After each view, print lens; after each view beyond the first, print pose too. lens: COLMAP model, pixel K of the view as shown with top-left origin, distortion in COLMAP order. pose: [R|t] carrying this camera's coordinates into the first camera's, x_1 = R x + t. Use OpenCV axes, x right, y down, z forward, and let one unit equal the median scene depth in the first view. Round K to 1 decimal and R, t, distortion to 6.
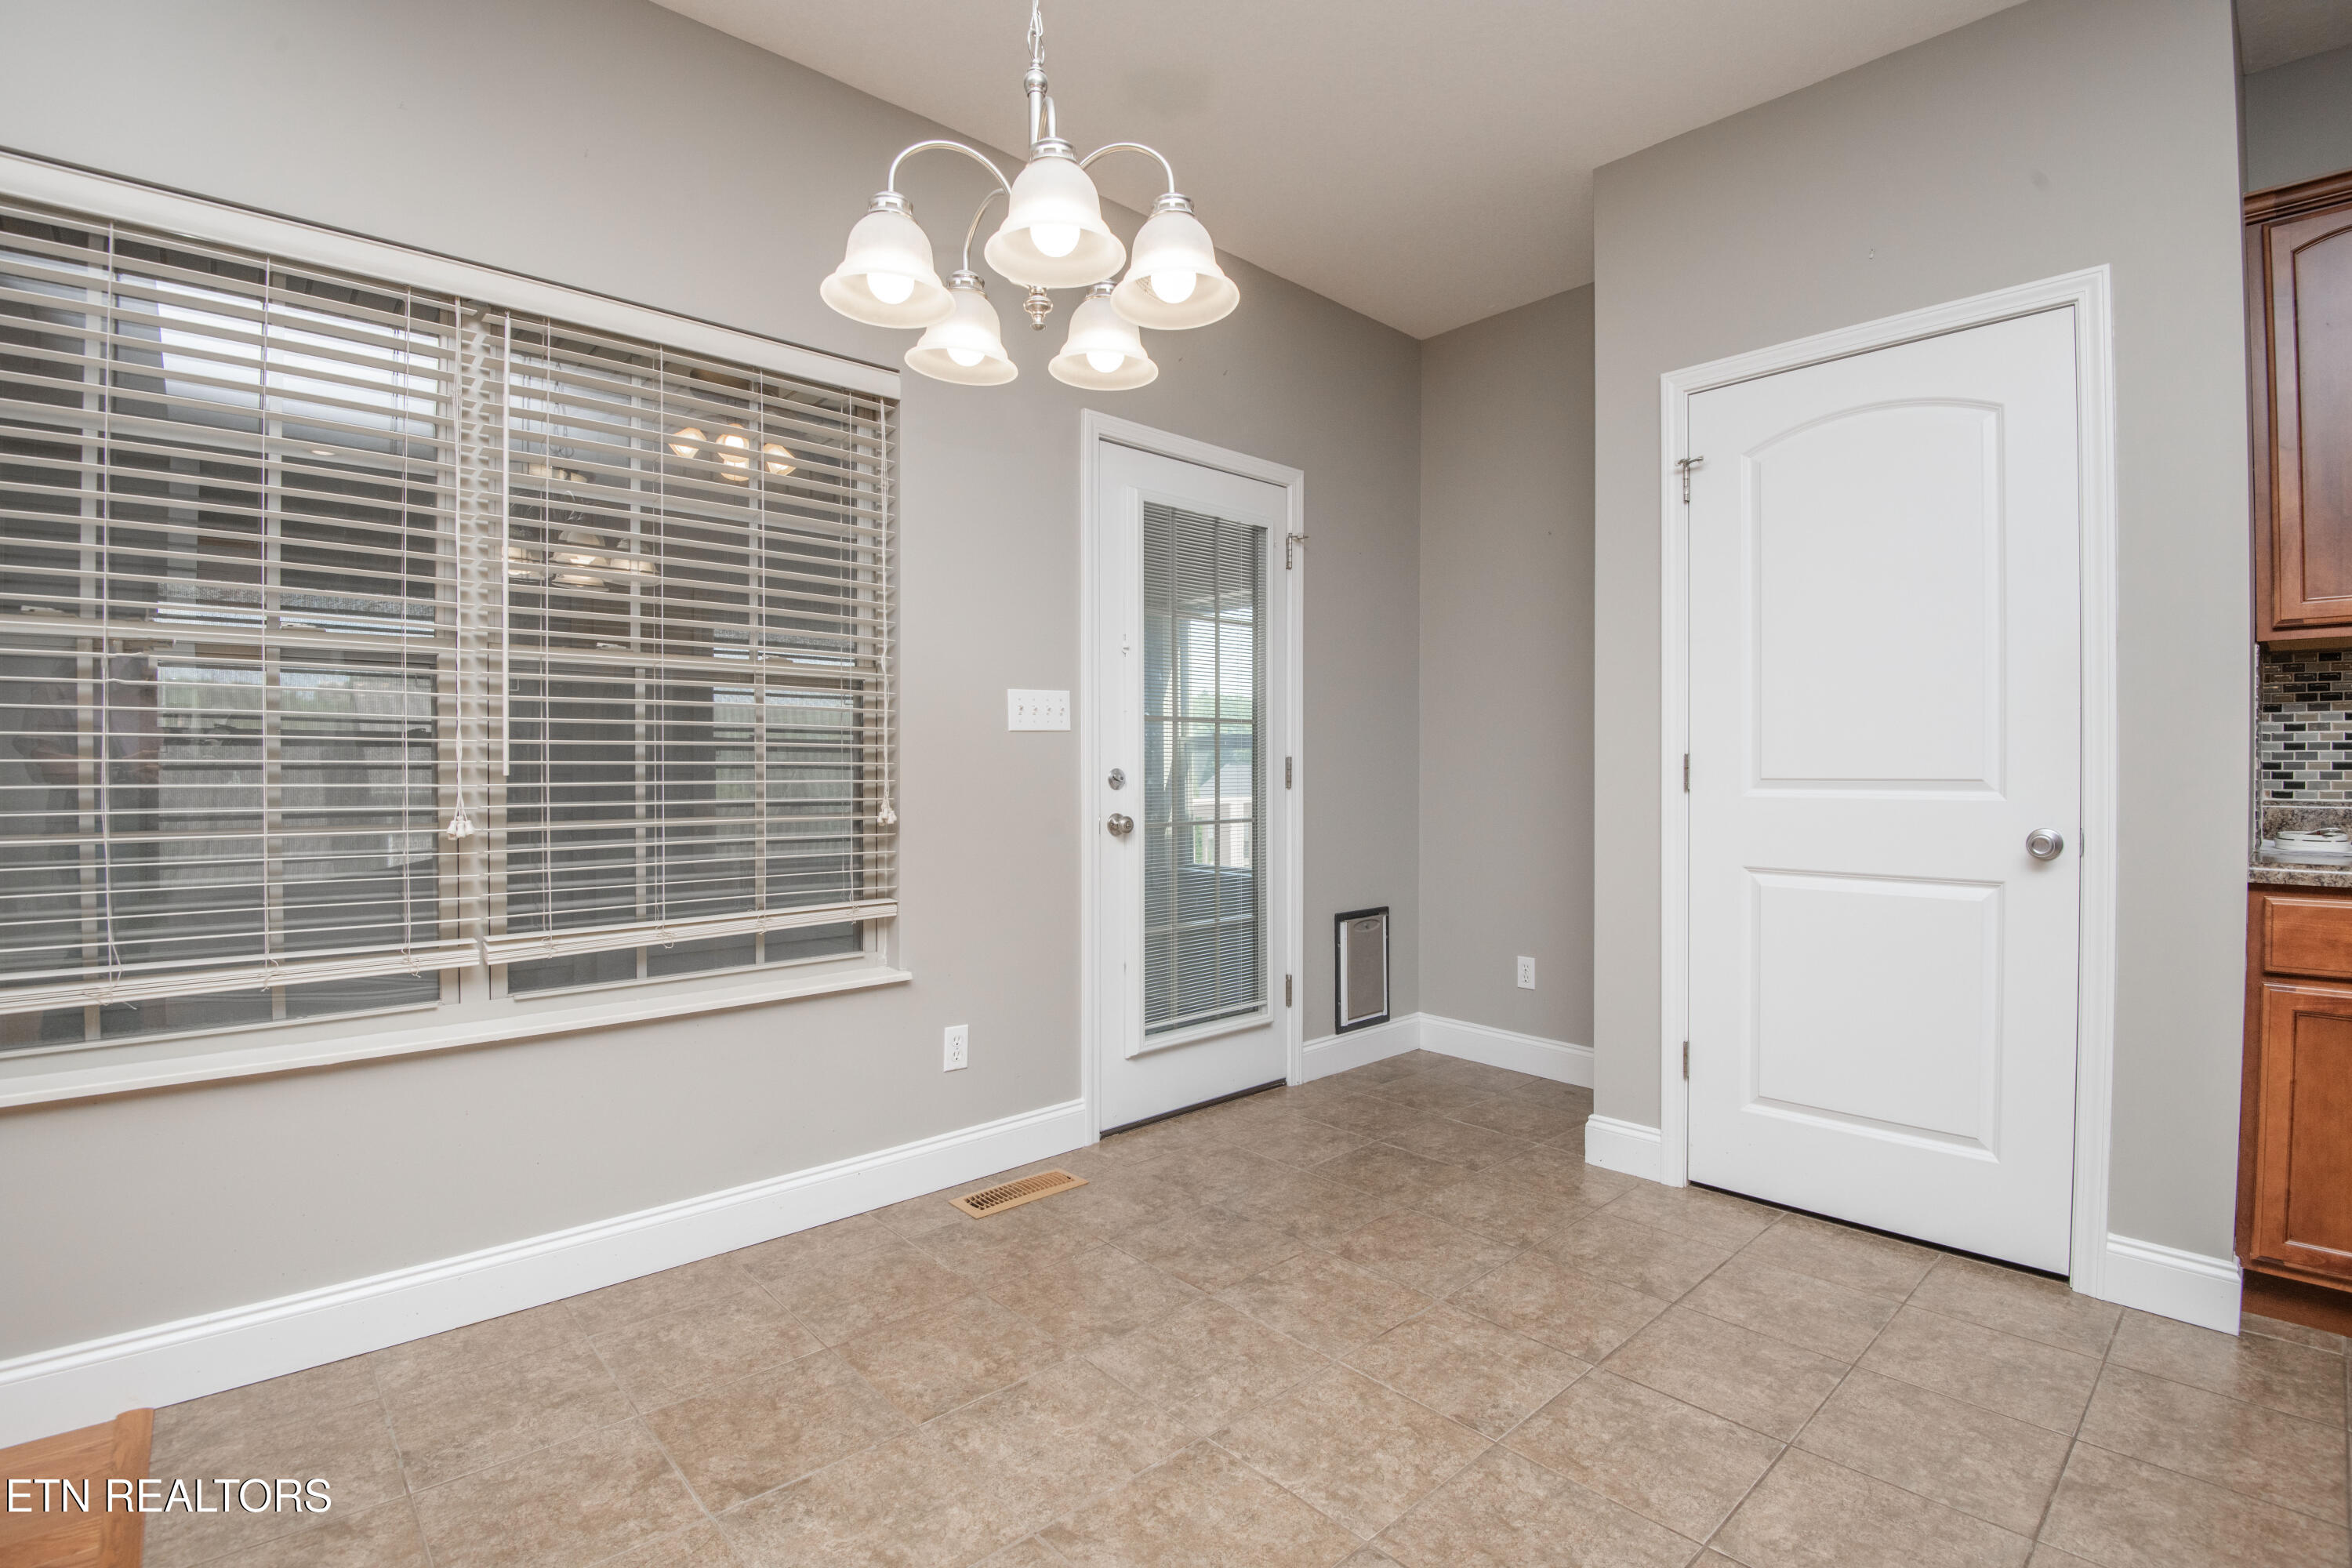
lens RADIAL K [[1084.3, 0, 1190.1], [0, 1084.3, 776.7], [0, 0, 1]] dist [-0.031572, -0.007953]
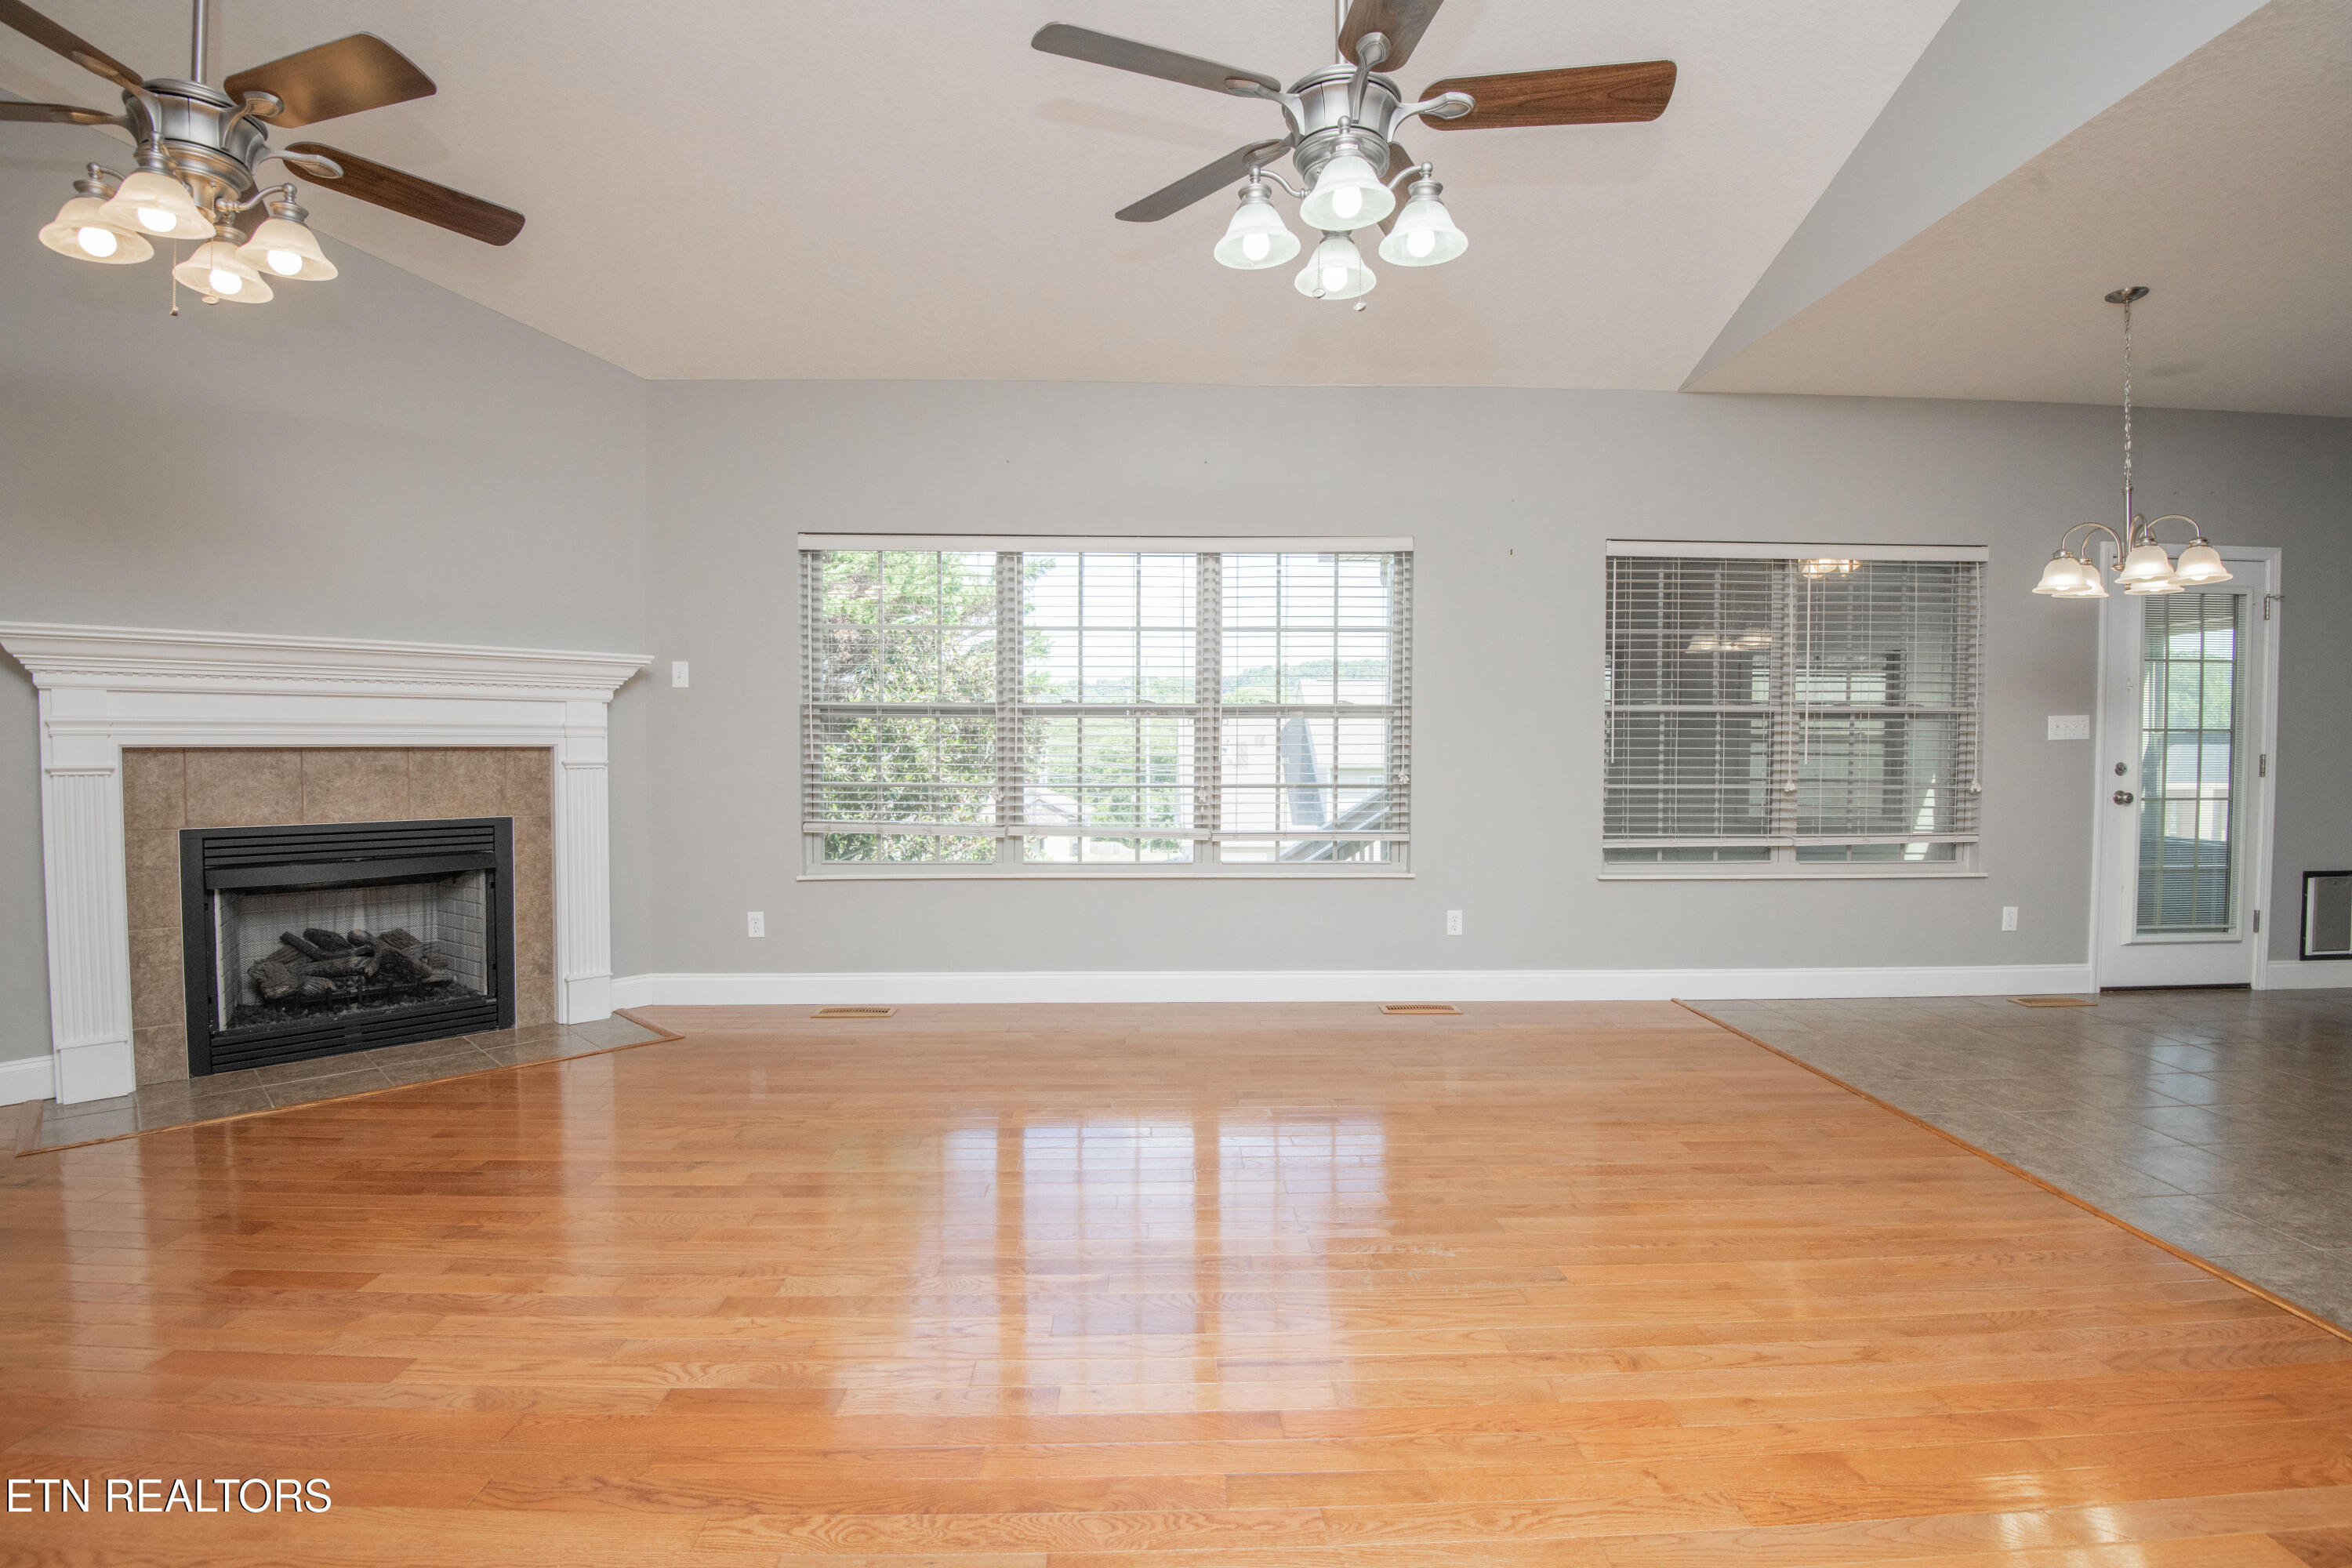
lens RADIAL K [[1084.3, 0, 1186.1], [0, 1084.3, 781.0], [0, 0, 1]] dist [-0.031572, -0.007953]
pose [[0.755220, 0.024220, -0.655024, -0.107463], [-0.010380, 0.999634, 0.024995, -0.004158], [0.655389, -0.012078, 0.755195, -1.231283]]
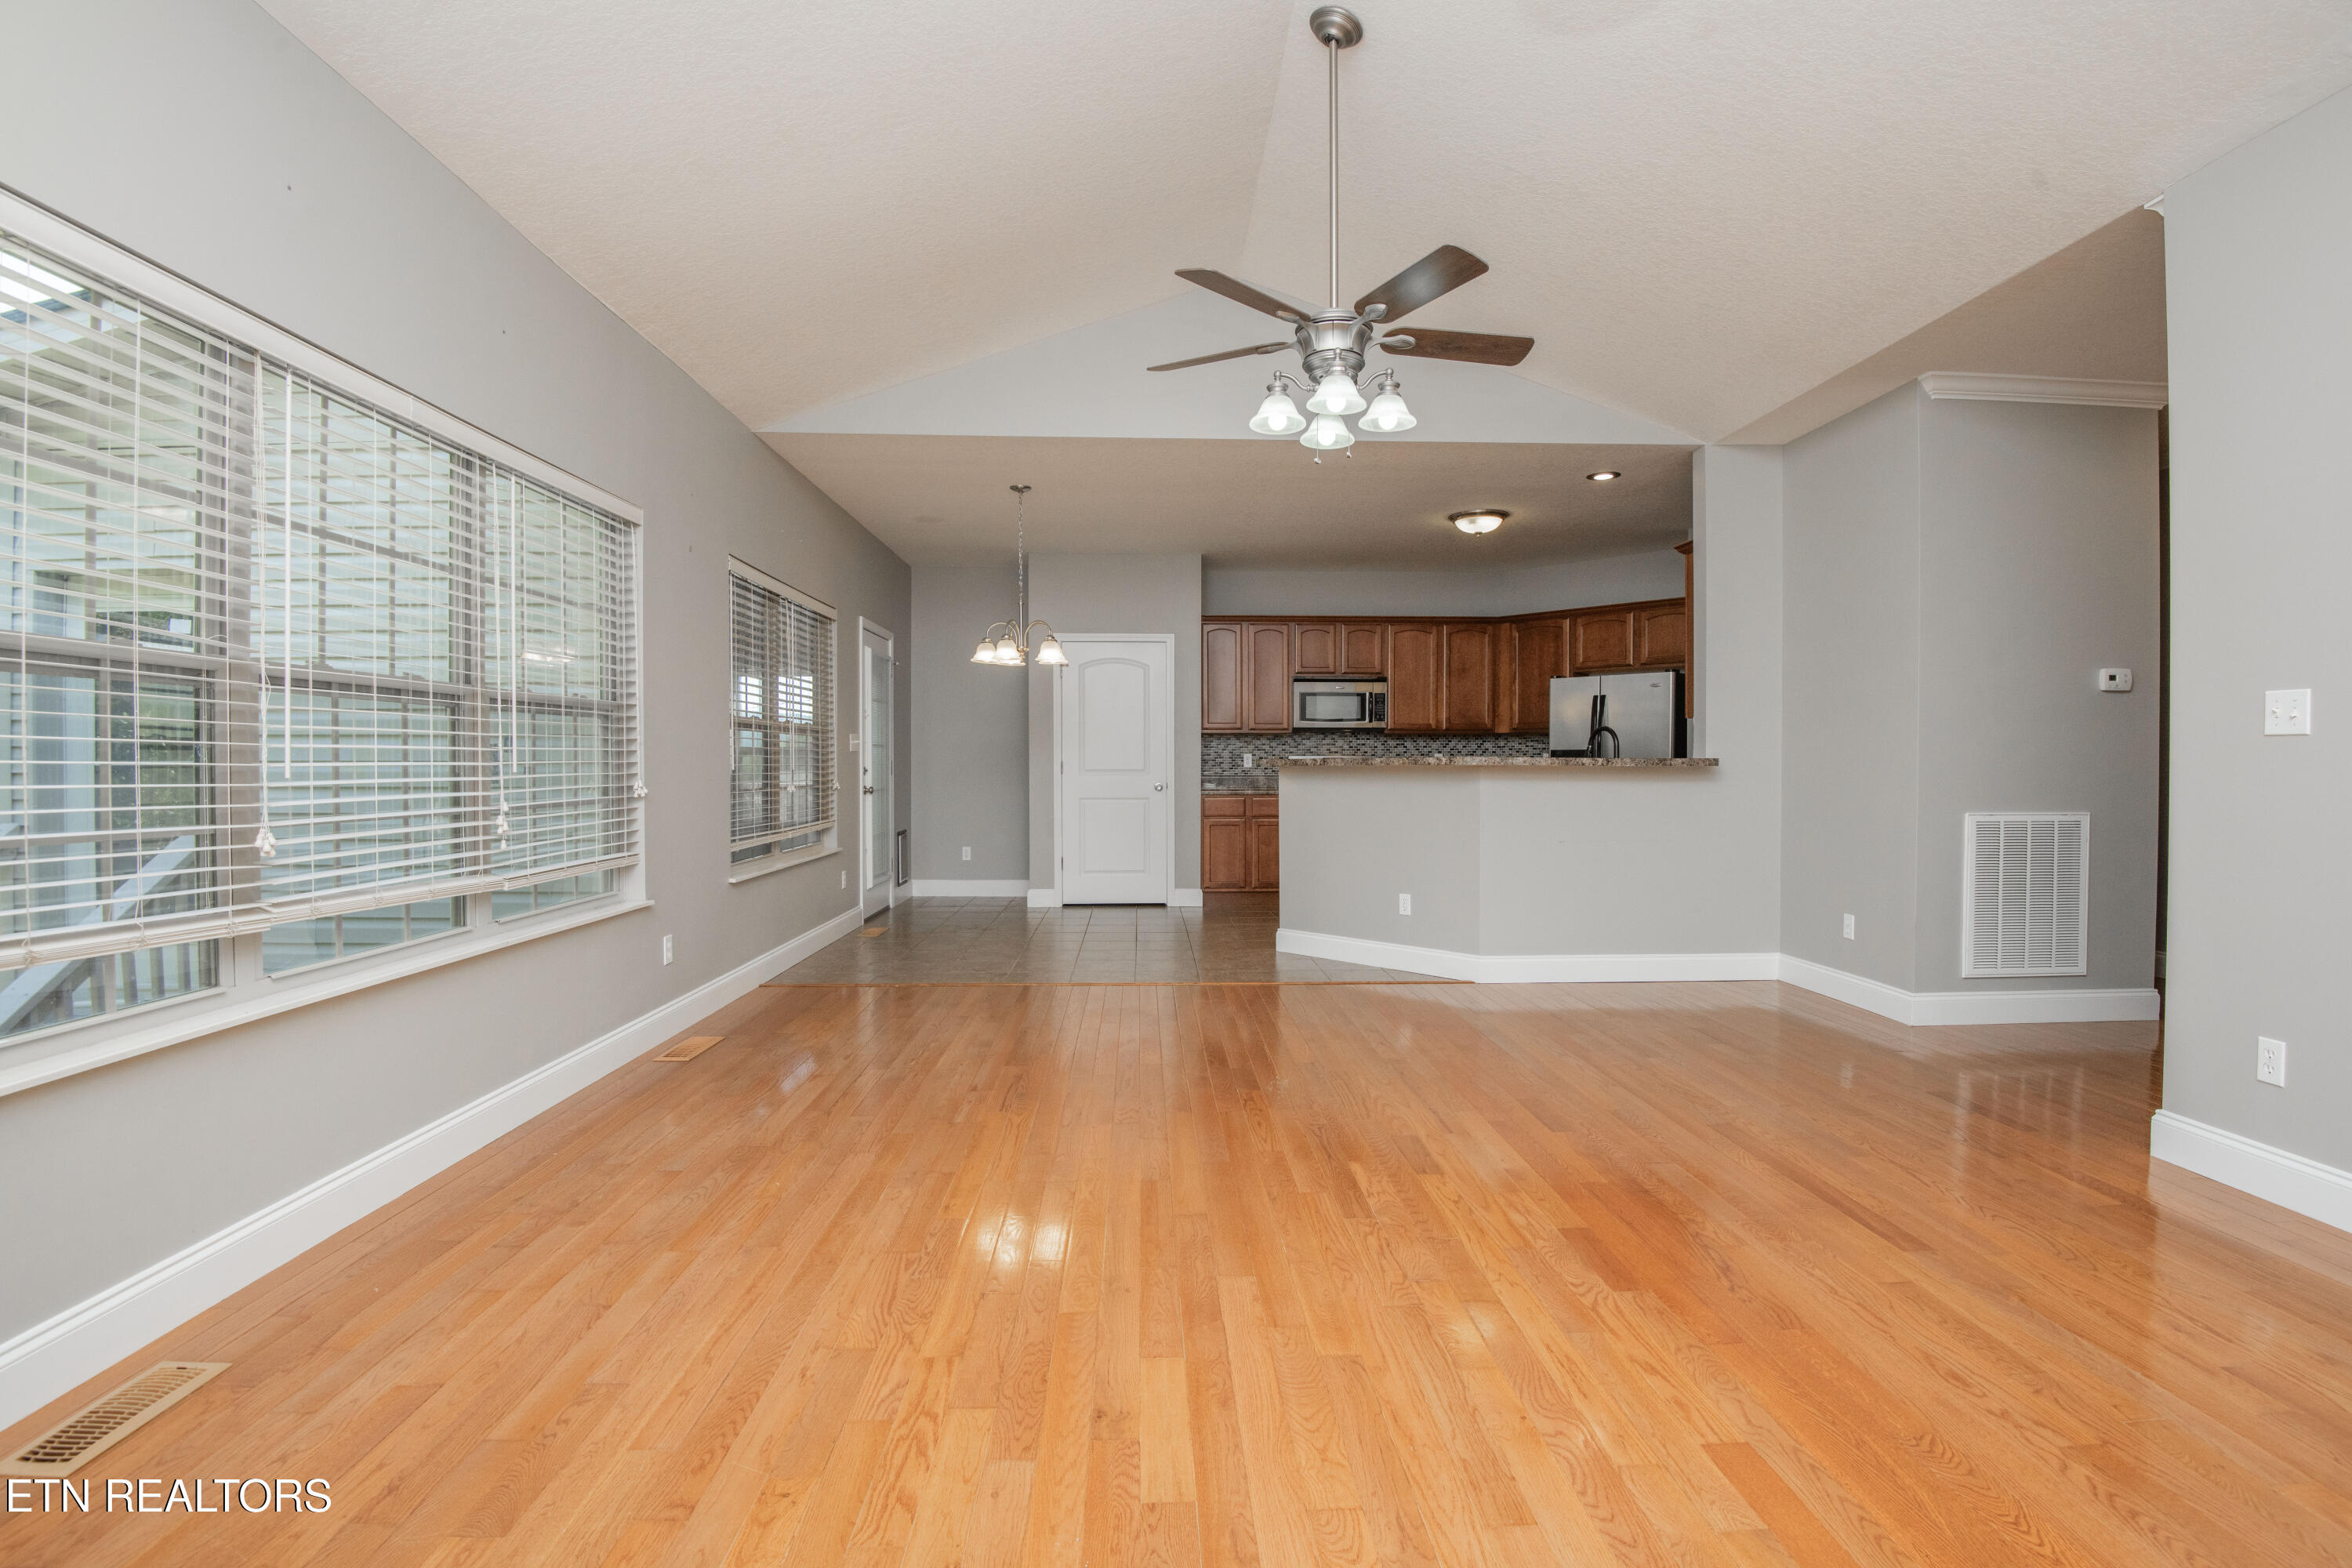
lens RADIAL K [[1084.3, 0, 1175.9], [0, 1084.3, 782.9], [0, 0, 1]] dist [-0.031572, -0.007953]
pose [[0.656086, -0.013519, 0.754565, -1.601674], [0.009047, 0.999909, 0.010048, 0.011159], [-0.754632, 0.000234, 0.656149, -1.217479]]
